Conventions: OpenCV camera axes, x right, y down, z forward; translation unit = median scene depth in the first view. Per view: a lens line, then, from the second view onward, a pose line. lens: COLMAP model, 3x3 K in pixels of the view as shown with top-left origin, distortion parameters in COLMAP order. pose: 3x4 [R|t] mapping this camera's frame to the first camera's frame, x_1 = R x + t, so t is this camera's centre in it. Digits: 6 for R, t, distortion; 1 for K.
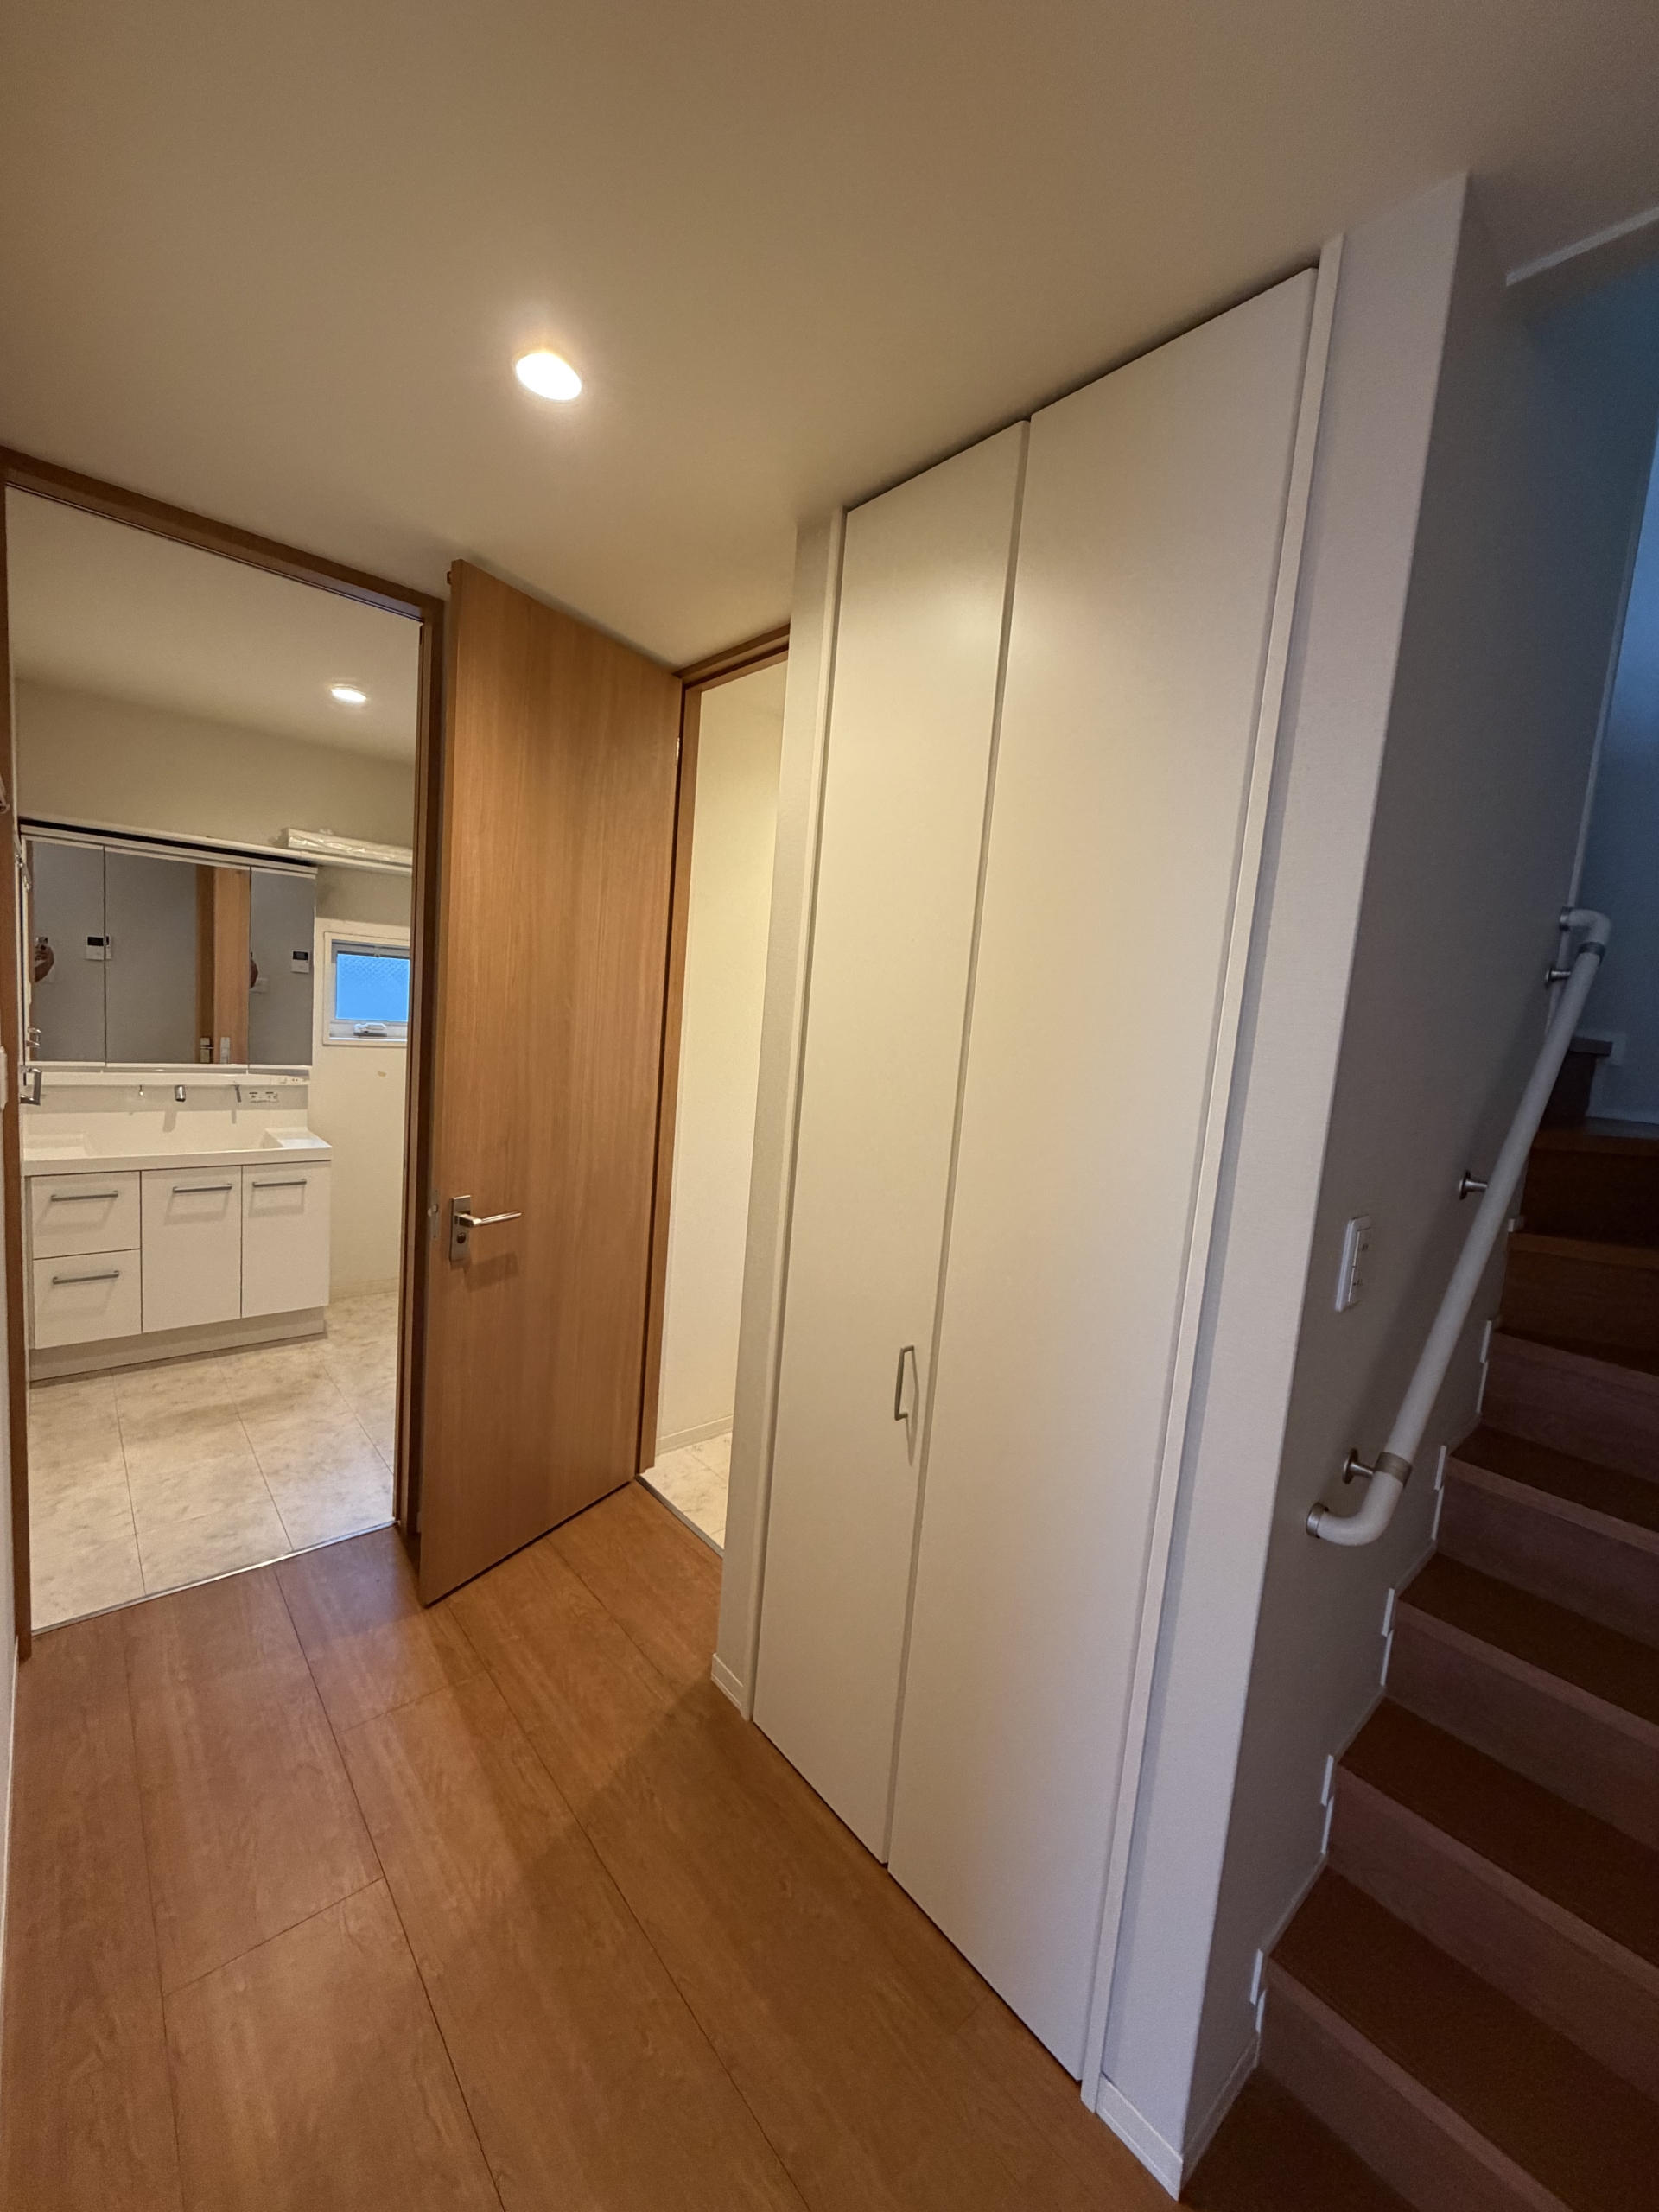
lens RADIAL K [[882.3, 0, 827.9], [0, 882.3, 1087.7], [0, 0, 1]] dist [-0.001290, -0.000025]
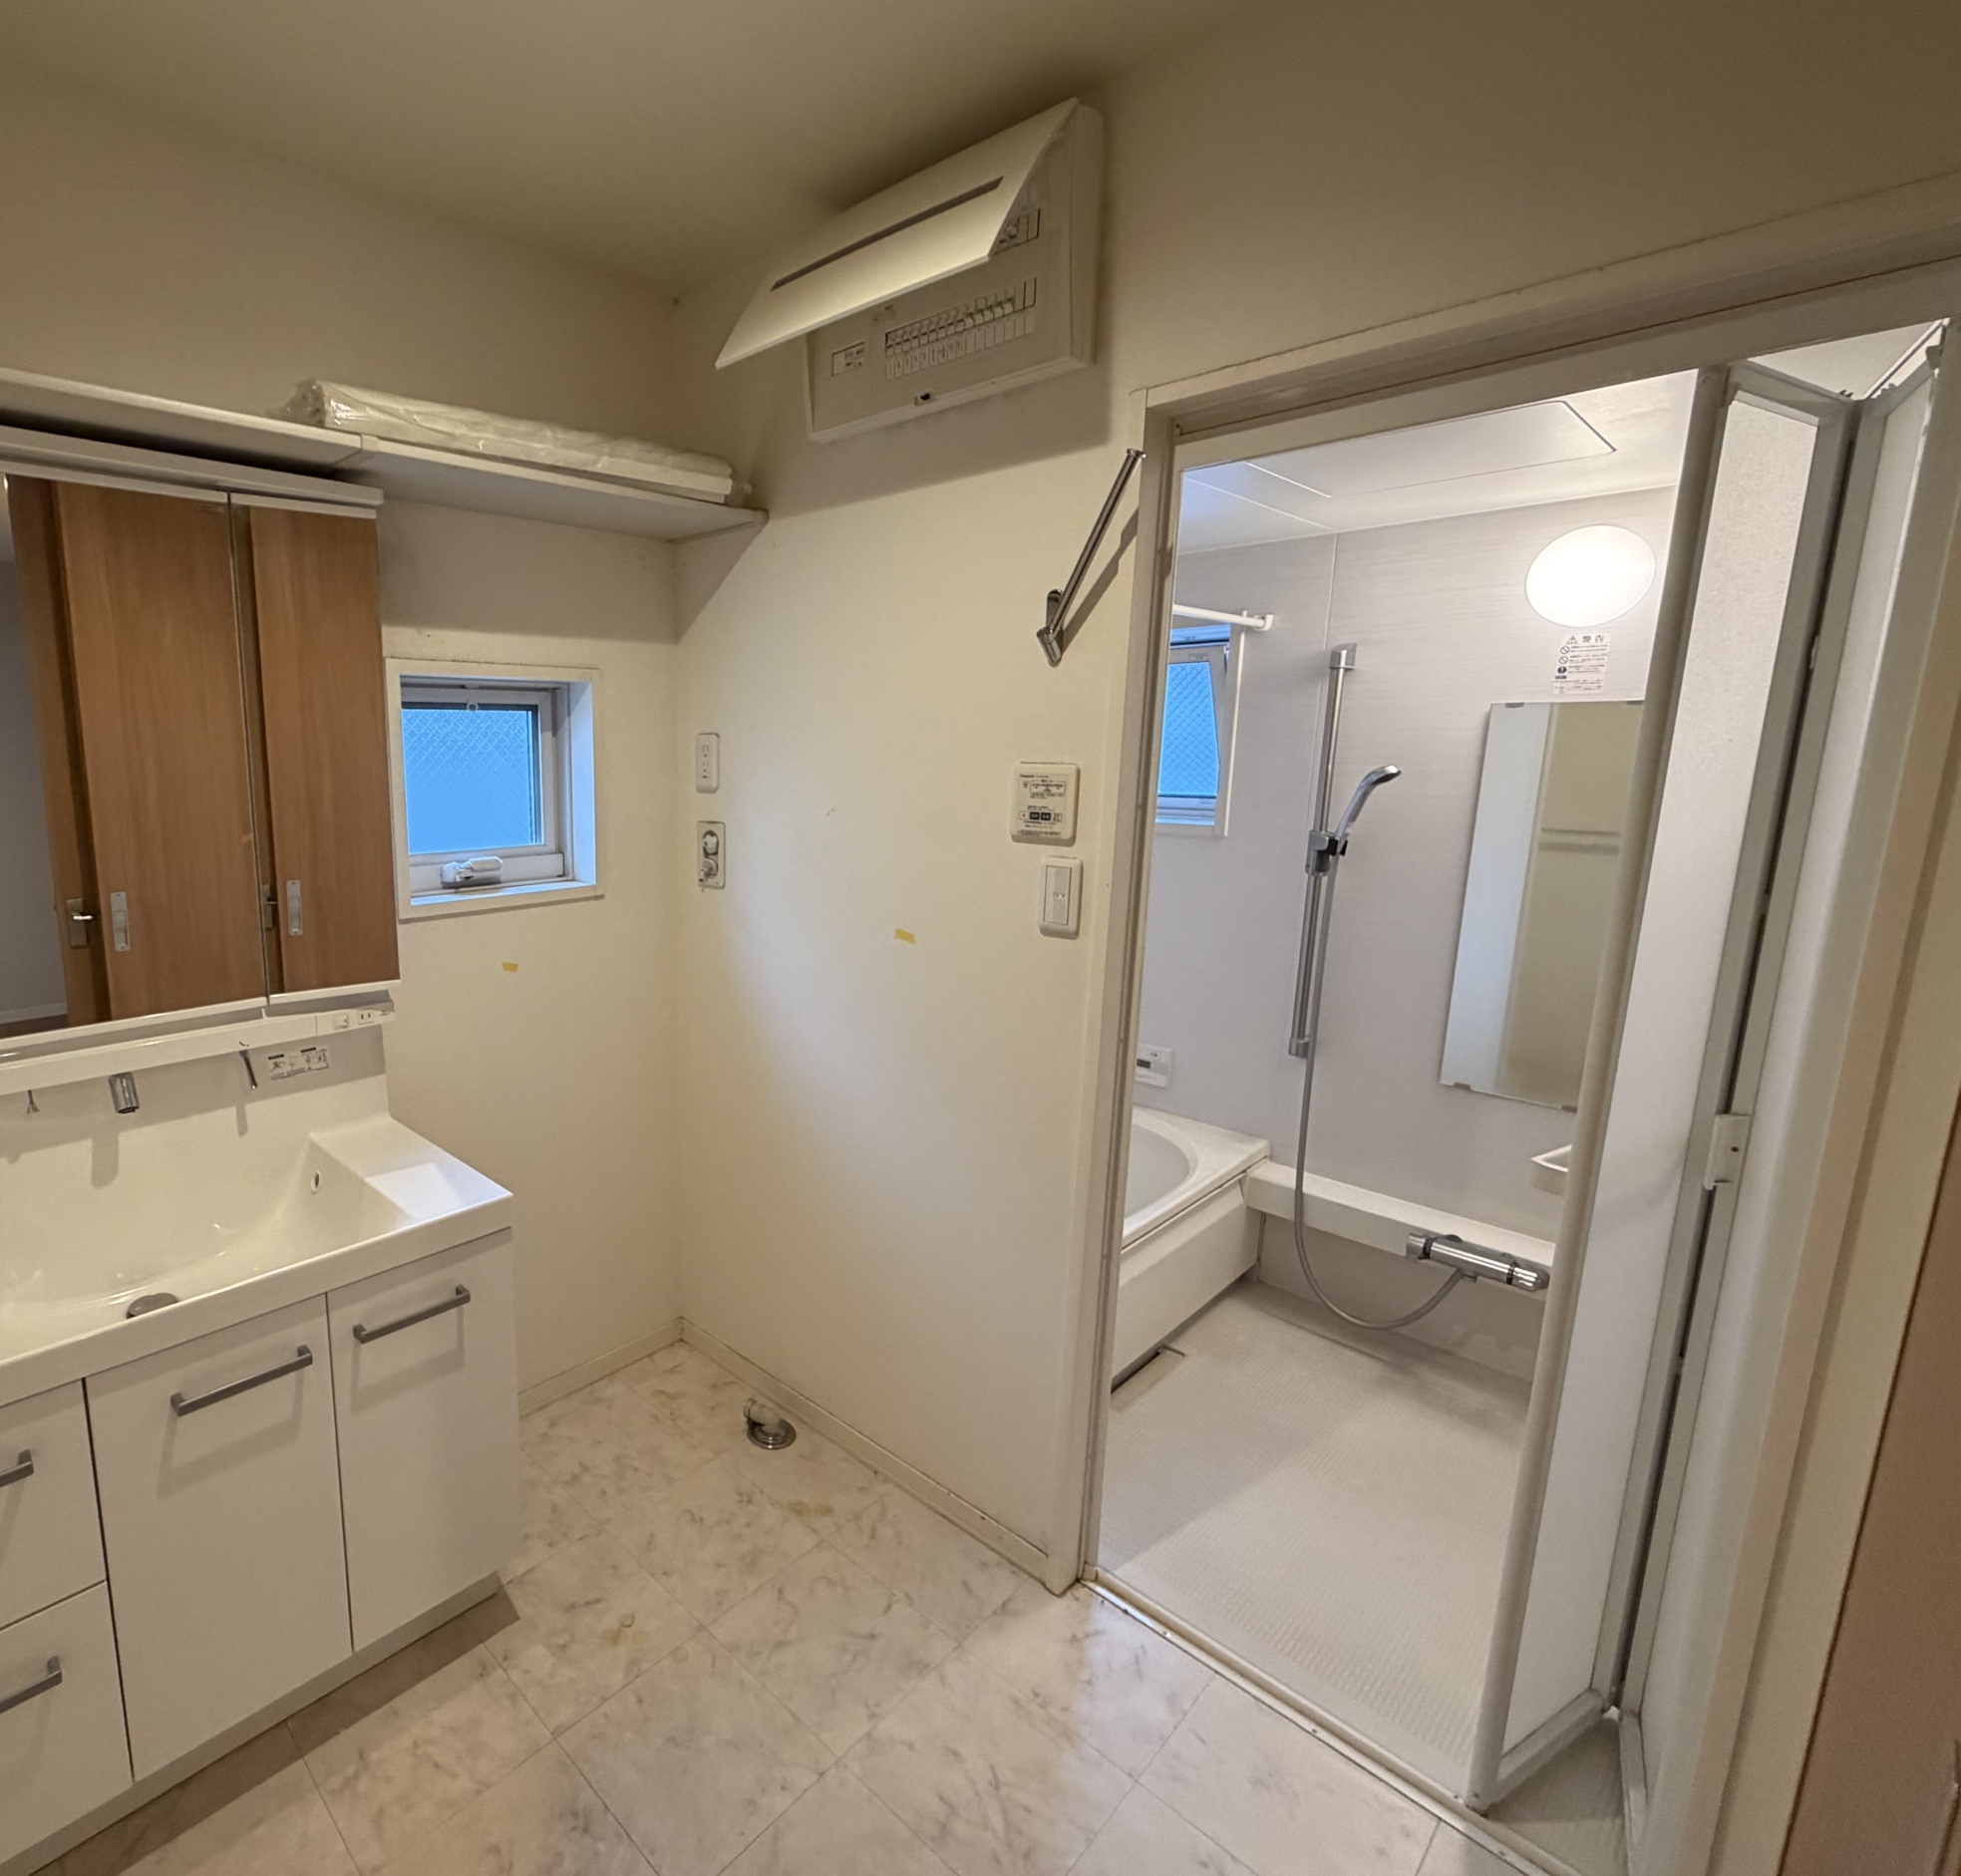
lens RADIAL K [[1027.9, 0, 670.3], [0, 1027.9, 923.7], [0, 0, 1]] dist [-0.002288, -0.000005]
pose [[0.996132, -0.077150, -0.042064, -0.446244], [0.080196, 0.993853, 0.076325, -0.080650], [0.035917, -0.079403, 0.996195, 0.532948]]
